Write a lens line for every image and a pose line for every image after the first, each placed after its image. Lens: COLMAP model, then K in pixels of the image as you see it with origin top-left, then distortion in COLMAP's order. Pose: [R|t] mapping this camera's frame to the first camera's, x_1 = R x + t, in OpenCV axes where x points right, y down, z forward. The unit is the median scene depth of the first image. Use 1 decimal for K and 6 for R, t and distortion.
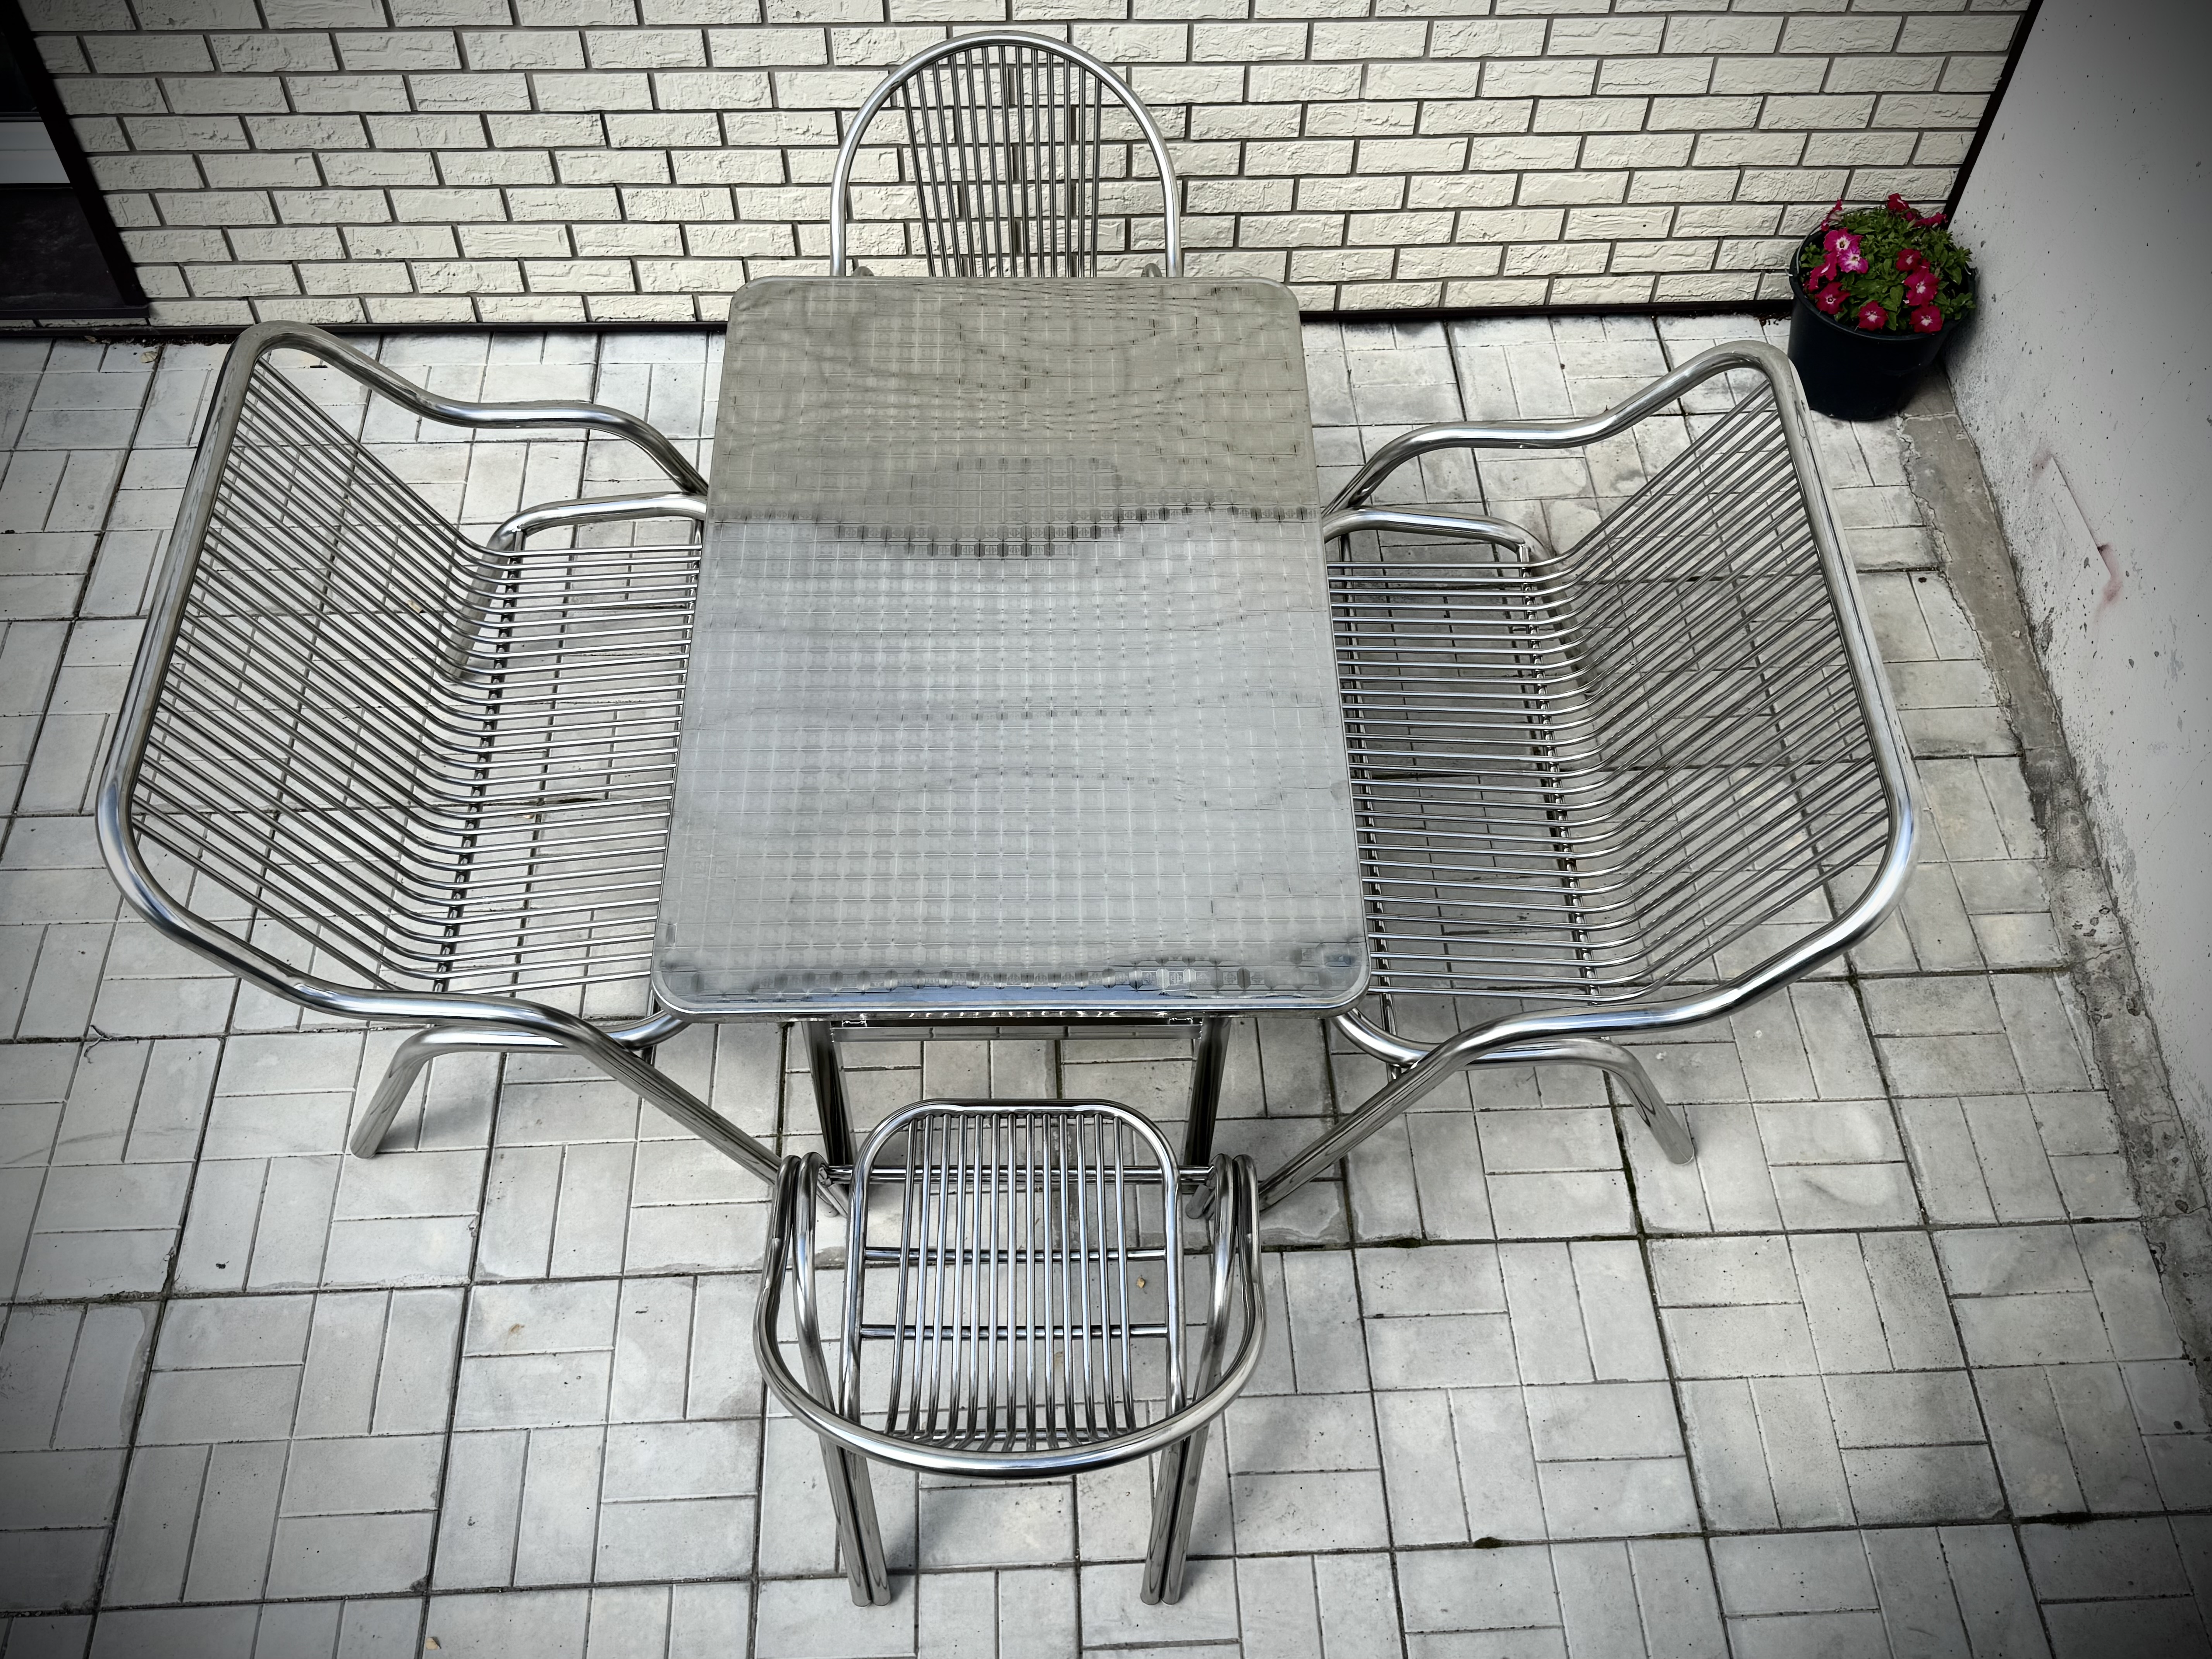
lens RADIAL K [[2022.0, 0, 1109.4], [0, 2022.0, 860.8], [0, 0, 1]] dist [0.008742, 0.000000]
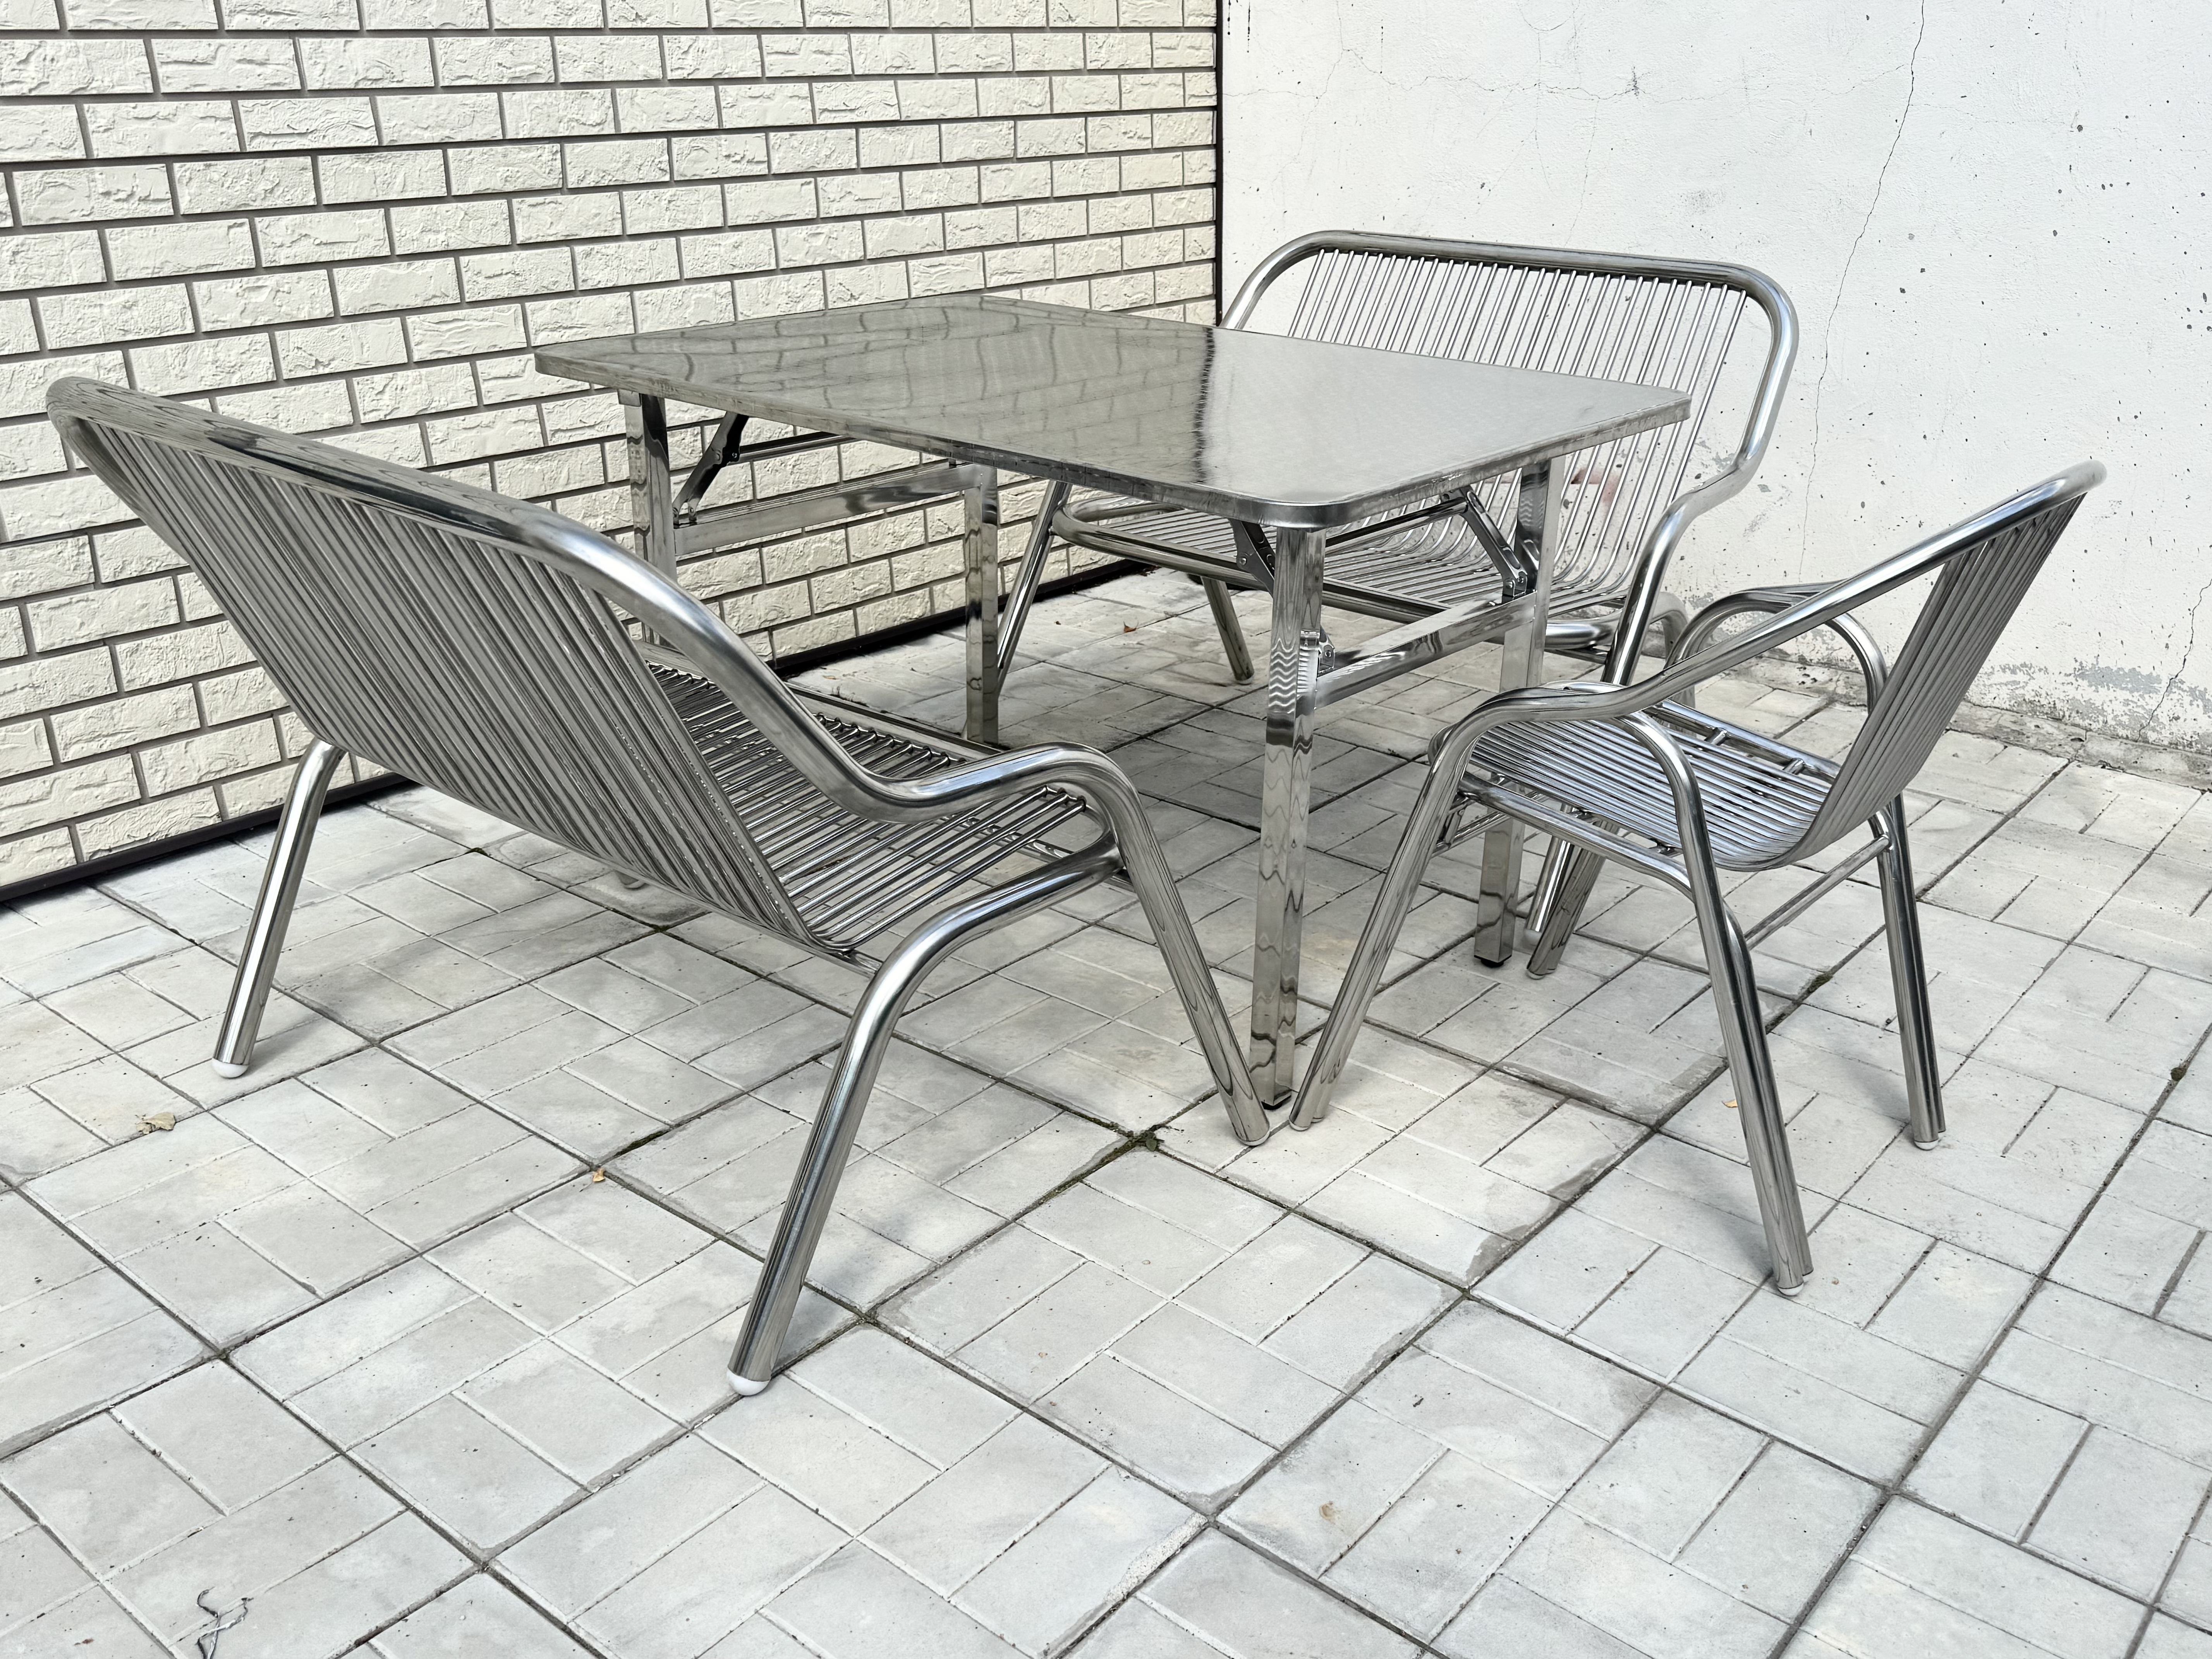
lens RADIAL K [[2022.0, 0, 1141.7], [0, 2022.0, 824.9], [0, 0, 1]] dist [0.008742, 0.000000]
pose [[0.662623, -0.290002, 0.690528, -0.542670], [0.615965, 0.735499, -0.282184, 0.169617], [-0.426049, 0.612323, 0.665990, 0.387344]]
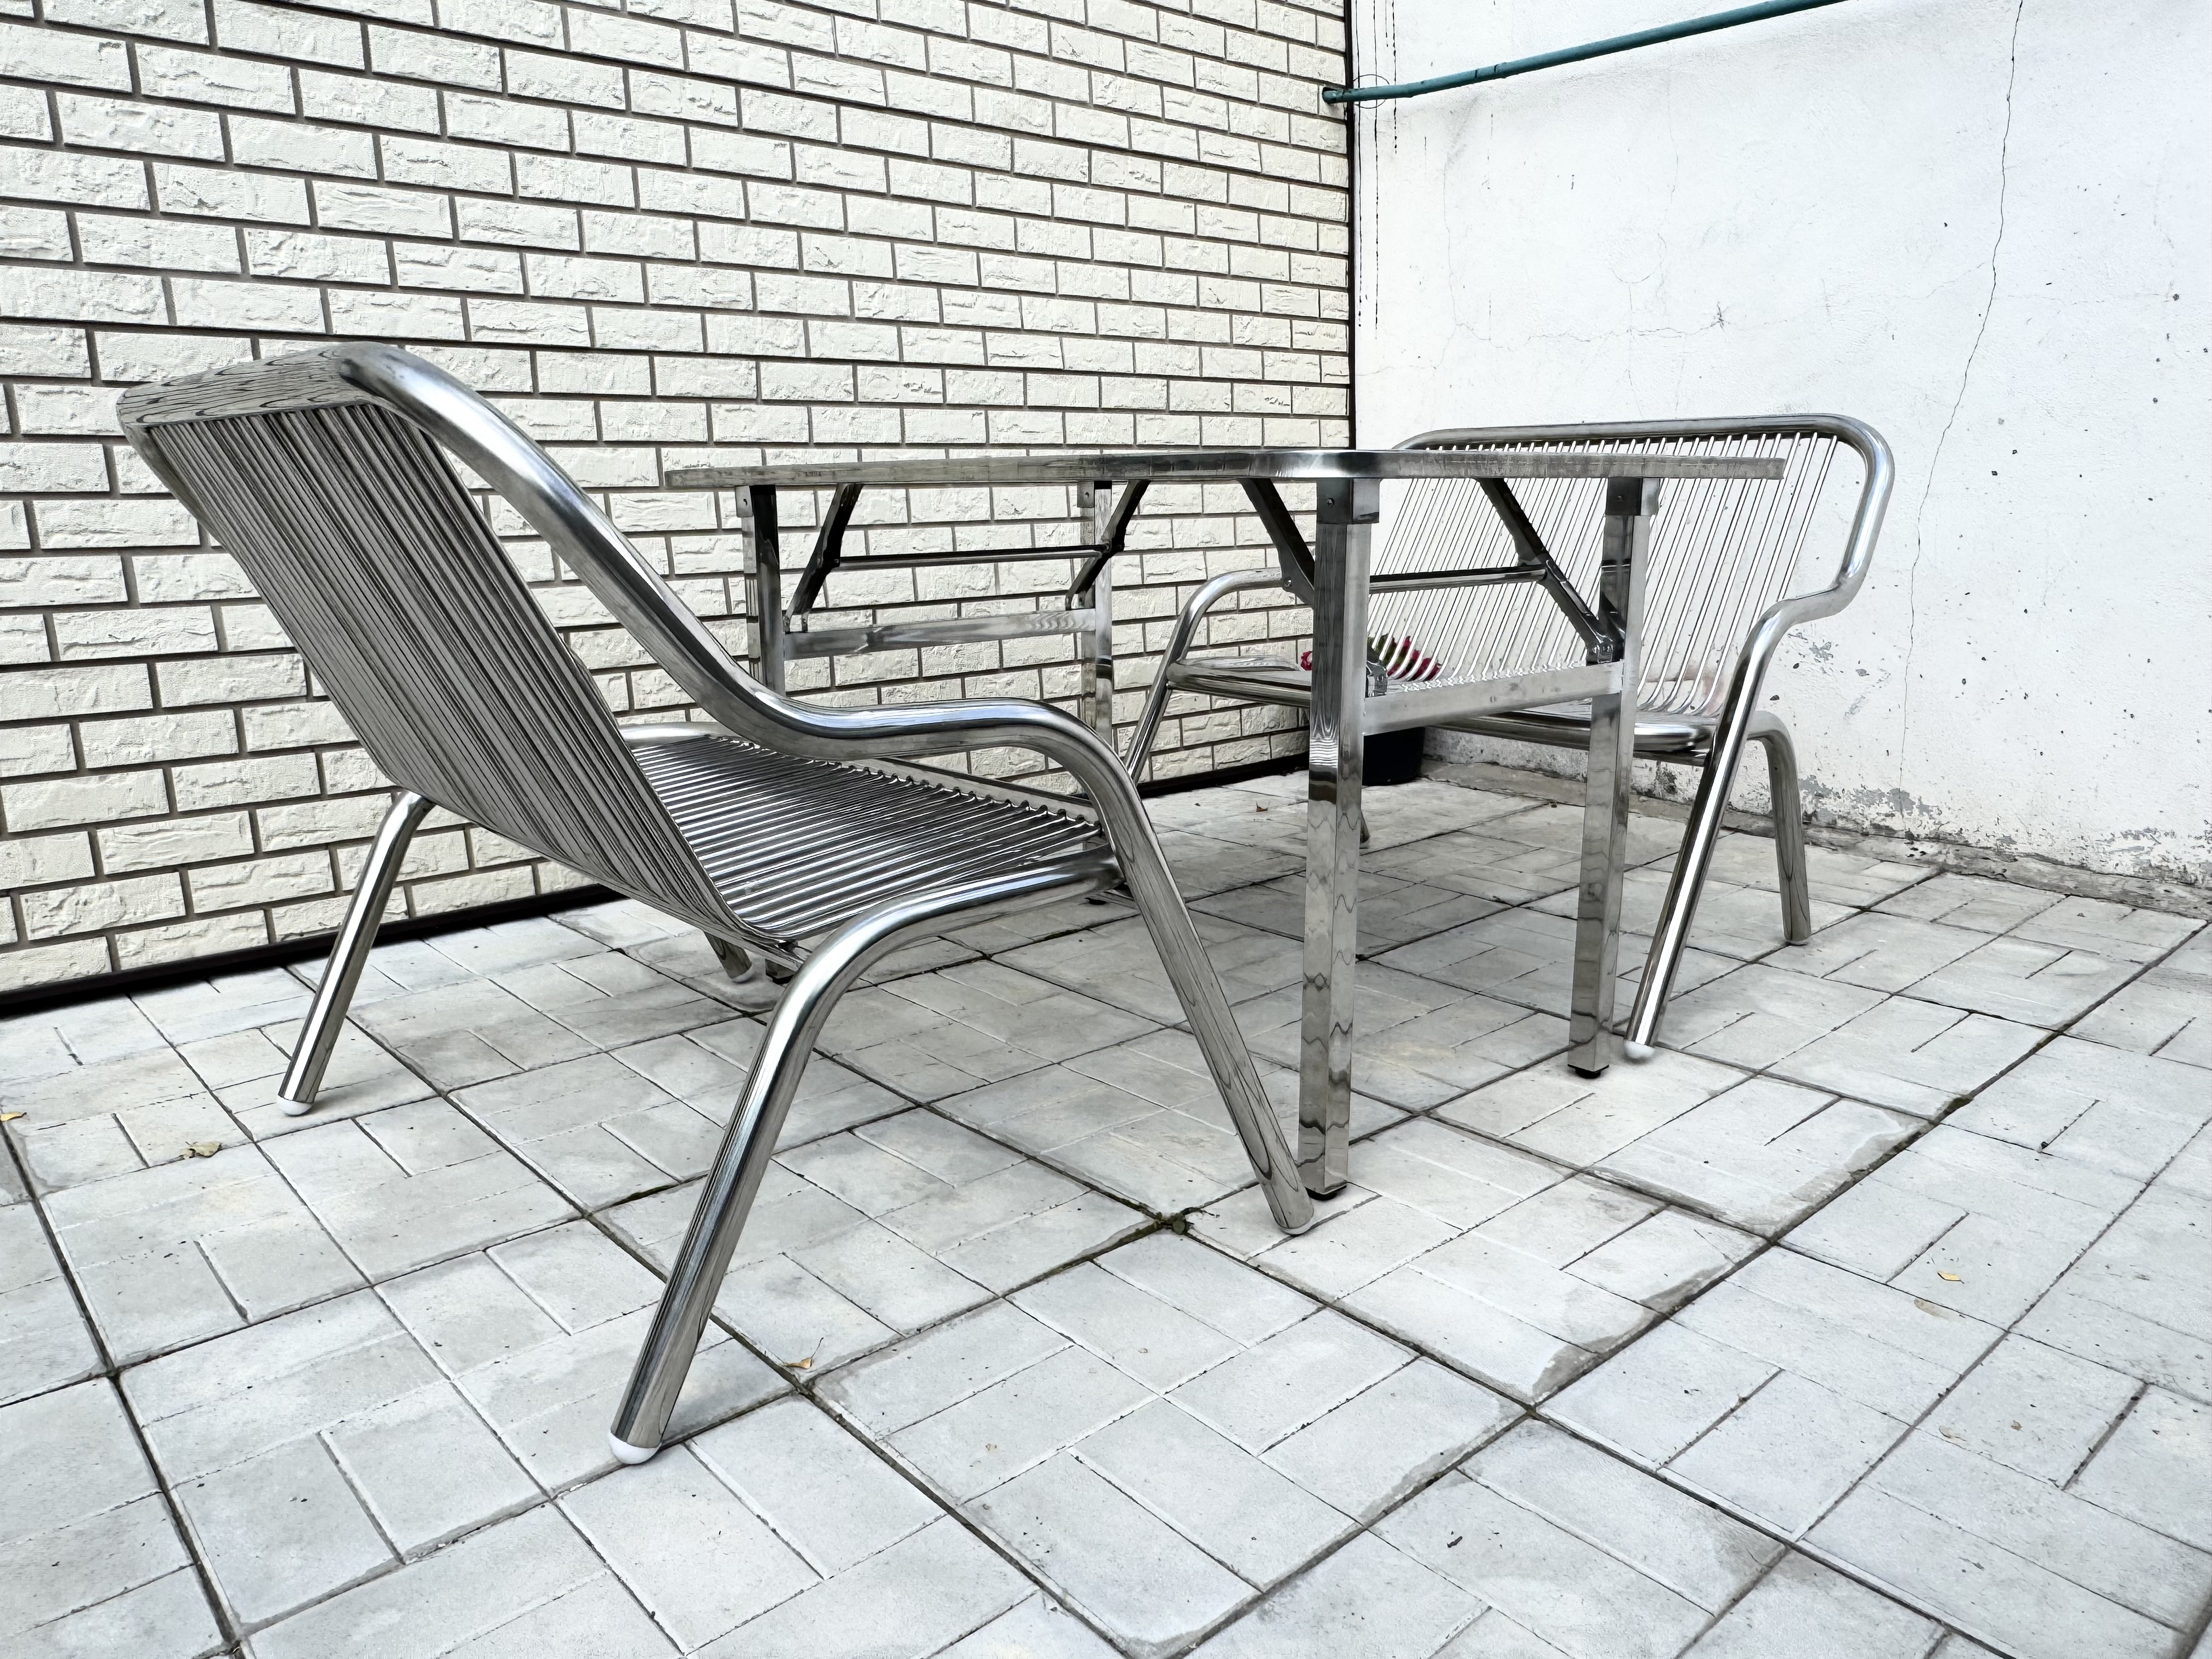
lens RADIAL K [[1519.3, 0, 1107.0], [0, 1519.3, 845.2], [0, 0, 1]] dist [-0.036778, 0.022151]
pose [[0.774341, -0.168319, 0.609971, -0.389308], [0.536980, 0.684740, -0.492730, 0.191481], [-0.334736, 0.709084, 0.620607, 0.536901]]
